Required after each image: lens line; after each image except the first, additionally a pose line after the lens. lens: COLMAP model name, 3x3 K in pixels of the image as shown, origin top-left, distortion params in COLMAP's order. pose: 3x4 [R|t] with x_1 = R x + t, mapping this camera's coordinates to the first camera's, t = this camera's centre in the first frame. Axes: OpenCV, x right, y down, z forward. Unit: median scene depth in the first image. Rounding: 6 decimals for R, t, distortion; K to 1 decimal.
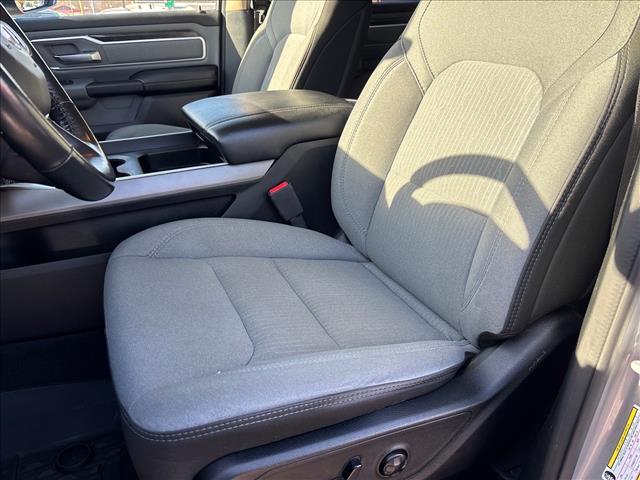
lens RADIAL K [[479.3, 0, 320.4], [0, 479.3, 240.9], [0, 0, 1]] dist [0.012348, -0.018252]
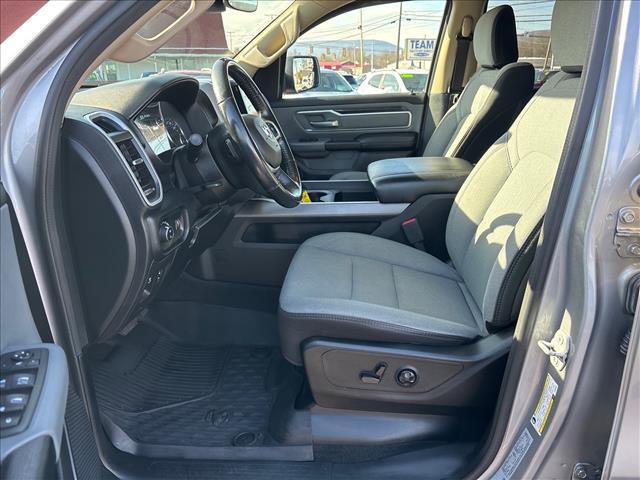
lens RADIAL K [[479.3, 0, 319.4], [0, 479.3, 240.0], [0, 0, 1]] dist [0.012348, -0.018252]
pose [[0.874903, 0.152166, -0.459773, 0.357307], [-0.195357, 0.979579, -0.047545, 0.071201], [0.443149, 0.131417, 0.886763, -0.448997]]
